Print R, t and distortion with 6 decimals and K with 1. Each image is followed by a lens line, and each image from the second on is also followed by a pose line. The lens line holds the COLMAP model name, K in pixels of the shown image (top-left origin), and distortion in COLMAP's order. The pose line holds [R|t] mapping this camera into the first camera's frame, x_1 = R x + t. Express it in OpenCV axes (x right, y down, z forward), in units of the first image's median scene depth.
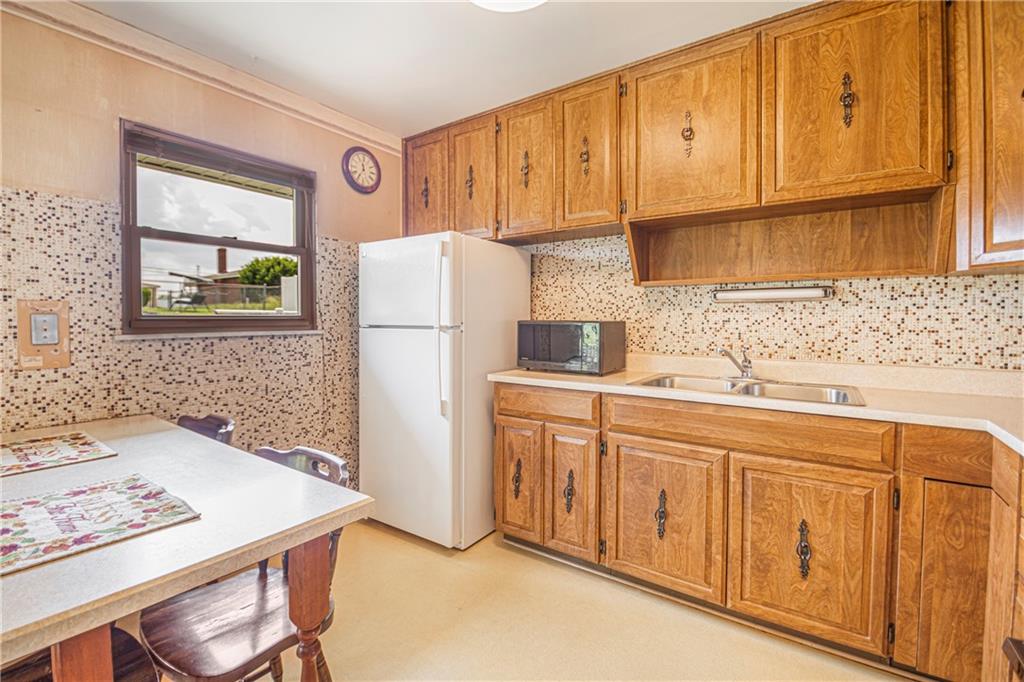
lens RADIAL K [[464.0, 0, 496.1], [0, 464.0, 337.2], [0, 0, 1]] dist [-0.002226, -0.011425]
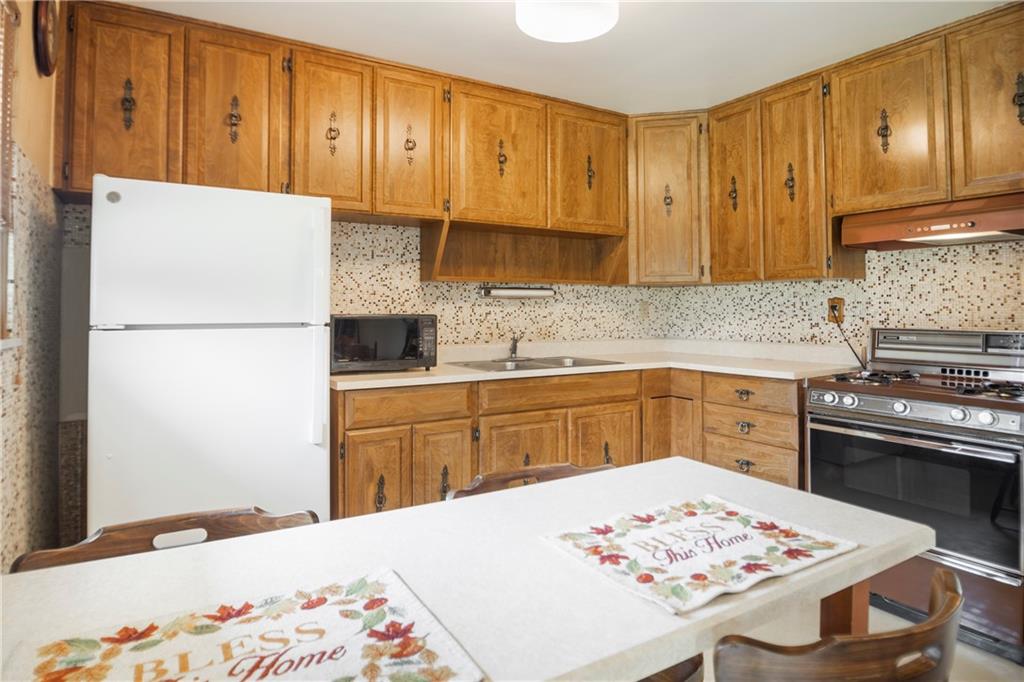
lens RADIAL K [[559.2, 0, 513.5], [0, 559.2, 313.3], [0, 0, 1]] dist [-0.027260, -0.001619]
pose [[0.406641, -0.006527, 0.913565, -0.908019], [0.039826, 0.999151, -0.010589, -0.019549], [-0.912720, 0.040689, 0.406555, 0.397965]]
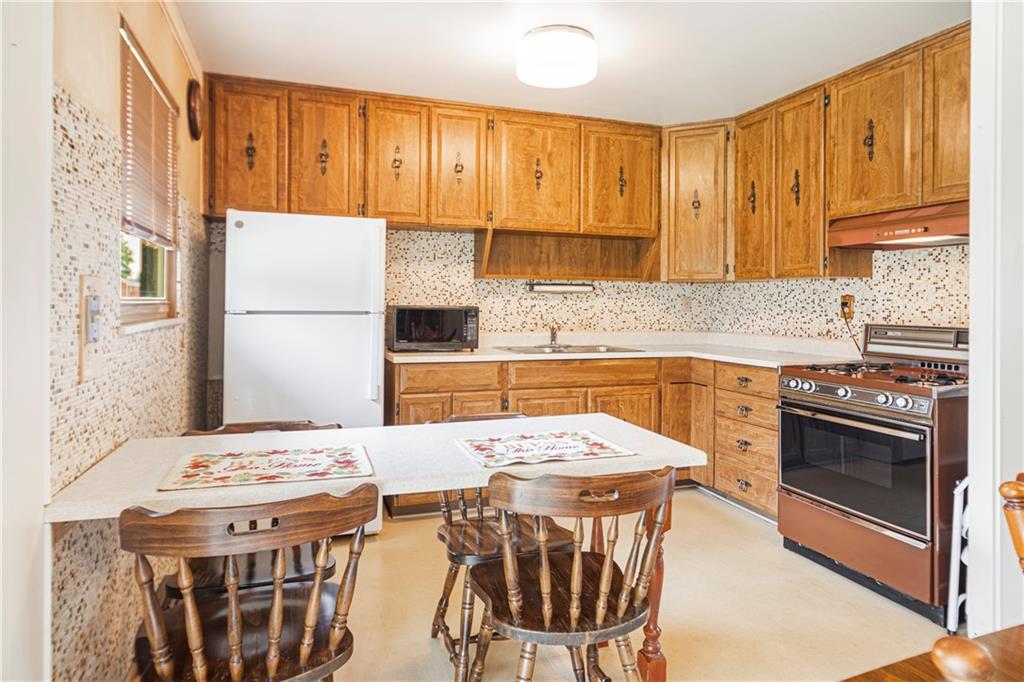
lens RADIAL K [[586.2, 0, 508.5], [0, 586.2, 322.2], [0, 0, 1]] dist [0.000799, 0.001555]
pose [[0.599364, -0.022773, 0.800153, -1.093217], [0.024757, 0.999644, 0.009907, -0.006326], [-0.800094, 0.013871, 0.599715, 0.000542]]
